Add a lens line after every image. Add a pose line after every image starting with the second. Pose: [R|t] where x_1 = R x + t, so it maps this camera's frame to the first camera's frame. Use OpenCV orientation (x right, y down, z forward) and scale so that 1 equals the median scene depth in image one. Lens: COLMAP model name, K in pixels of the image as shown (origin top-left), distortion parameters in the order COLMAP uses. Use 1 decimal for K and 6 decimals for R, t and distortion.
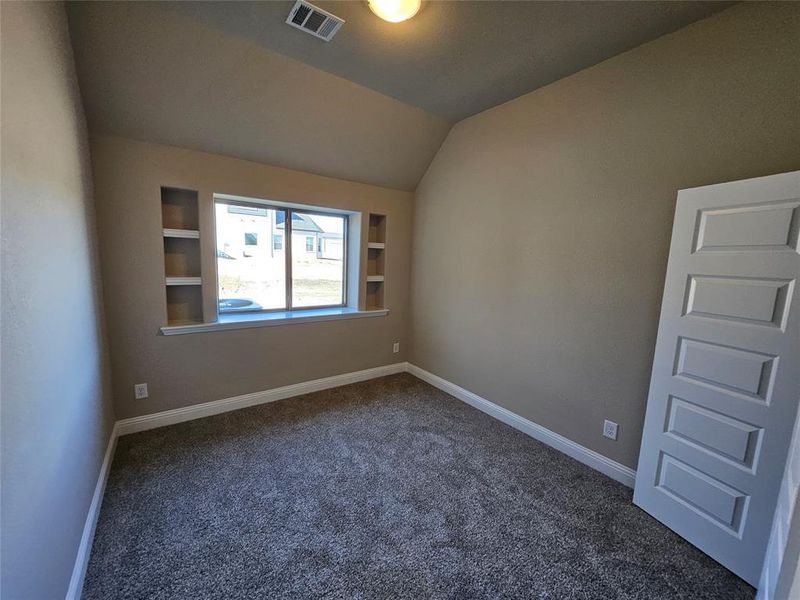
lens RADIAL K [[313.1, 0, 392.0], [0, 313.1, 301.4], [0, 0, 1]] dist [-0.001259, -0.000108]
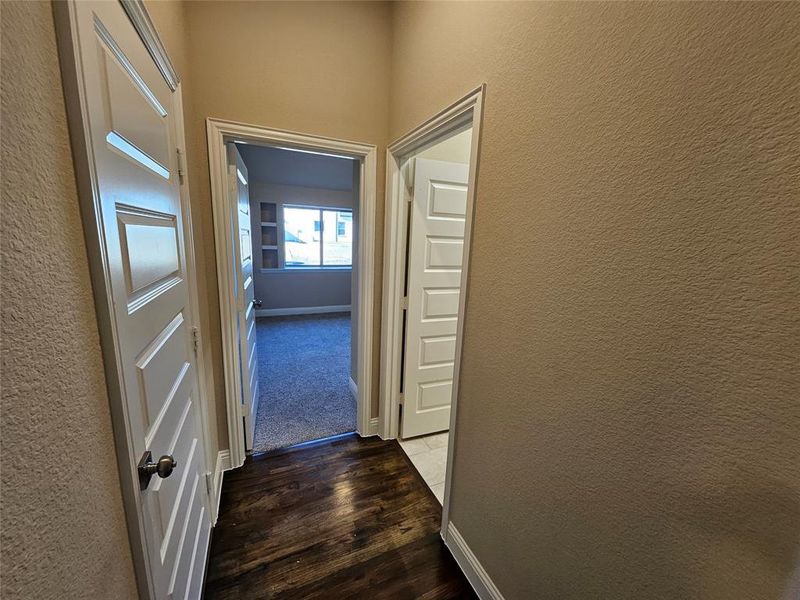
lens RADIAL K [[313.1, 0, 392.0], [0, 313.1, 301.4], [0, 0, 1]] dist [-0.001259, -0.000108]
pose [[0.978591, 0.035749, -0.202685, 0.517915], [-0.026689, 0.998526, 0.047257, 0.159412], [0.204076, -0.040836, 0.978103, -0.809440]]
